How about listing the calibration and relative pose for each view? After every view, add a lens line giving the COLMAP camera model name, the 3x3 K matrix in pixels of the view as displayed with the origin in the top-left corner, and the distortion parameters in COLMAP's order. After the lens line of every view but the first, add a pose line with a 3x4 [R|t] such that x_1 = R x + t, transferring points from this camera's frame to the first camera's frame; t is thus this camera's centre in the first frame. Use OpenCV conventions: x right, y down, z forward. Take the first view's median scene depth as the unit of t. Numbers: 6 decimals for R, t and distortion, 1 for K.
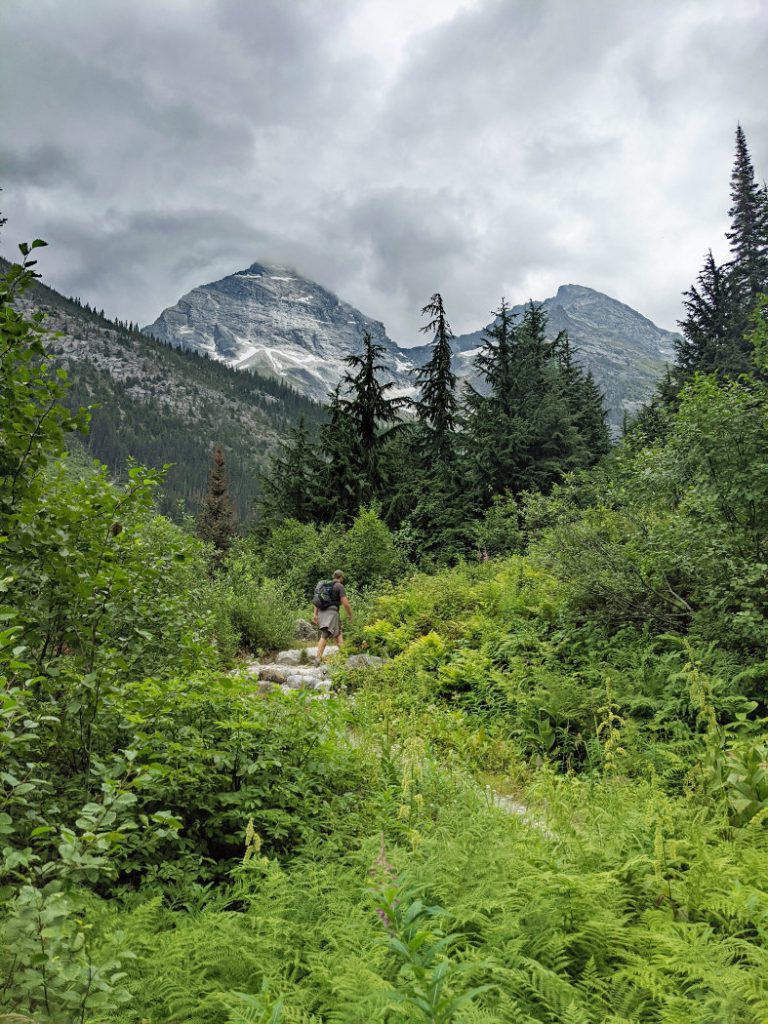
lens RADIAL K [[809.1, 0, 386.4], [0, 809.1, 522.2], [0, 0, 1]] dist [0.137837, -0.262376]
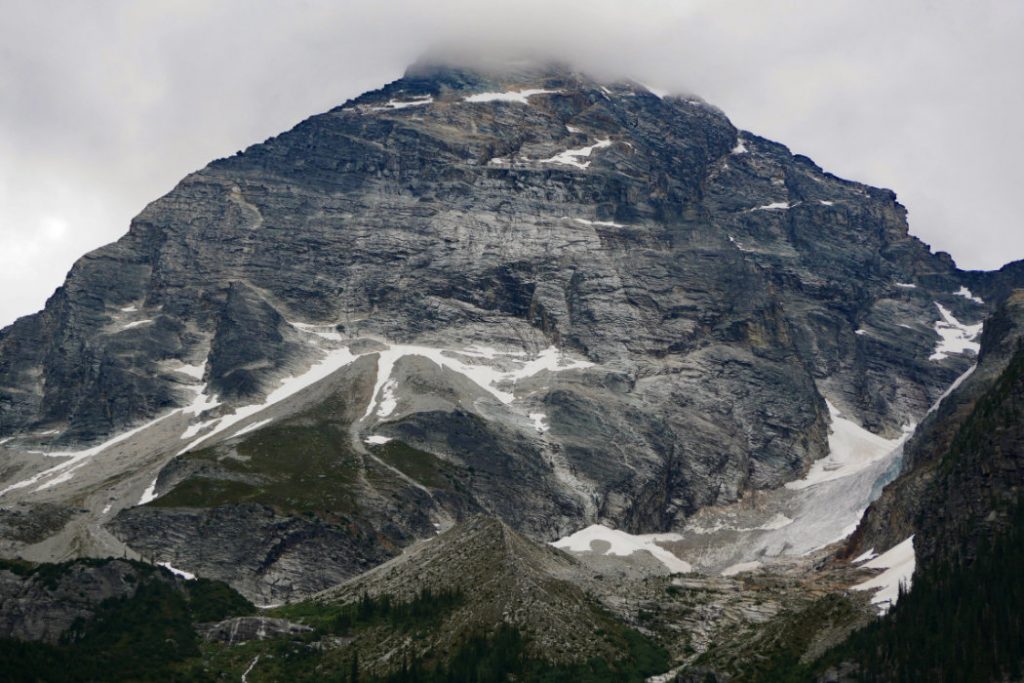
lens RADIAL K [[2728.5, 0, 512.0], [0, 2728.5, 341.5], [0, 0, 1]] dist [0.045009, 0.001198]
pose [[0.949277, -0.114127, -0.292998, 0.162663], [0.058442, 0.979609, -0.192228, -0.028388], [0.308962, 0.165355, 0.936590, 0.117799]]
